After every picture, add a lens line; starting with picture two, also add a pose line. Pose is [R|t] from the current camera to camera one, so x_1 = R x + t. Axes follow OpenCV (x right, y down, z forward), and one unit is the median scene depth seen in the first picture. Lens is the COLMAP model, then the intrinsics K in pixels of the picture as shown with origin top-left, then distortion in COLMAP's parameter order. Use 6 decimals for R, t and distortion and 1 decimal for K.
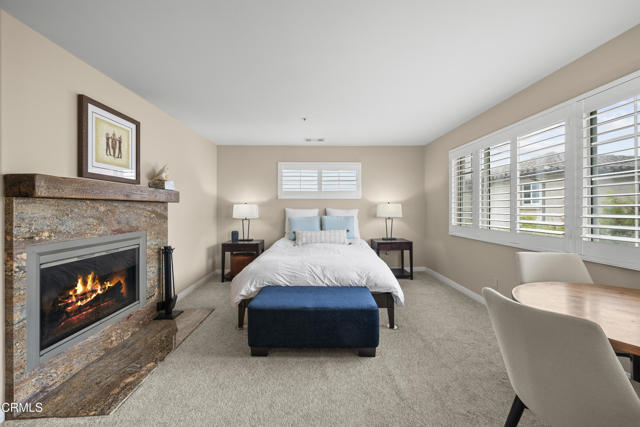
lens RADIAL K [[248.0, 0, 317.6], [0, 248.0, 208.1], [0, 0, 1]] dist [-0.002073, -0.000048]
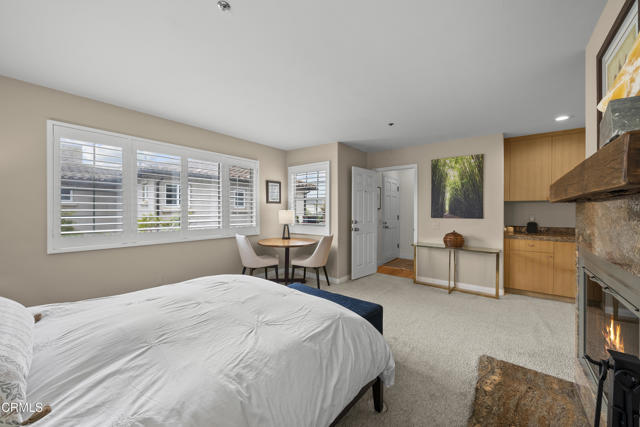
lens RADIAL K [[248.0, 0, 318.8], [0, 248.0, 215.0], [0, 0, 1]] dist [-0.002073, -0.000048]
pose [[-0.789459, -0.018448, 0.613527, -0.637235], [-0.013248, 0.999828, 0.013017, 0.018331], [-0.613661, 0.002148, -0.789567, 1.788449]]
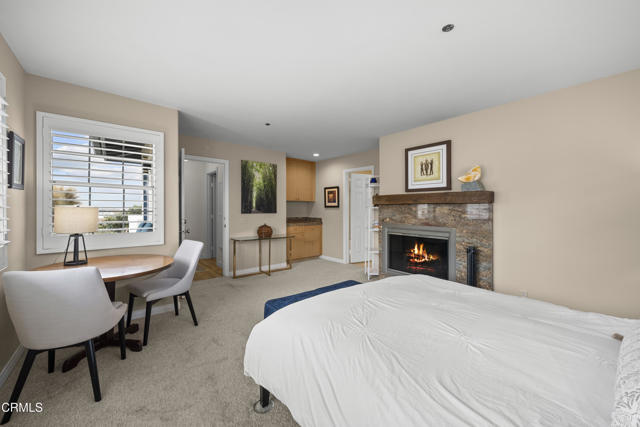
lens RADIAL K [[248.0, 0, 320.9], [0, 248.0, 209.6], [0, 0, 1]] dist [-0.002073, -0.000048]
pose [[-0.763774, -0.010296, -0.645402, 0.661300], [-0.011567, 0.999931, -0.002264, 0.016745], [0.645380, 0.005736, -0.763840, 1.745475]]
